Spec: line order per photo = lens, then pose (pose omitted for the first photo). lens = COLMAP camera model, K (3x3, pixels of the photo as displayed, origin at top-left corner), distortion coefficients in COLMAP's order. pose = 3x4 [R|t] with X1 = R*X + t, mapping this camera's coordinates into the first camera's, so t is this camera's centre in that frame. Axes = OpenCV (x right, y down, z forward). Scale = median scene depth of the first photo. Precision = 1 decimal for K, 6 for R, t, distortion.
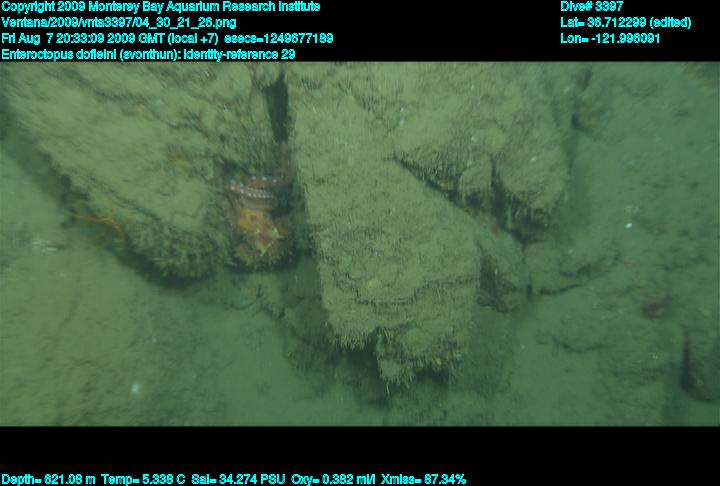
lens RADIAL K [[975.2, 0, 351.6], [0, 975.2, 329.7], [0, 0, 1]] dist [0.275954, 0.000000]
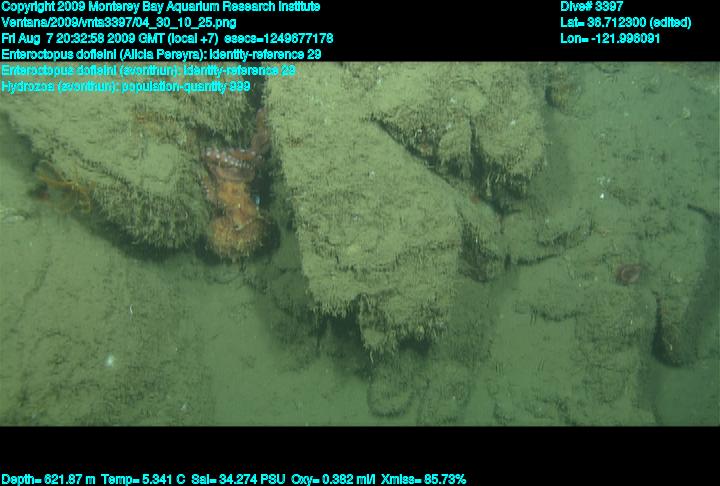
lens RADIAL K [[794.9, 0, 356.1], [0, 794.9, 330.7], [0, 0, 1]] dist [0.193495, 0.000000]
pose [[0.999726, -0.019630, 0.012759, 0.012480], [0.019545, 0.999786, 0.006788, 0.028002], [-0.012889, -0.006536, 0.999896, 0.195499]]
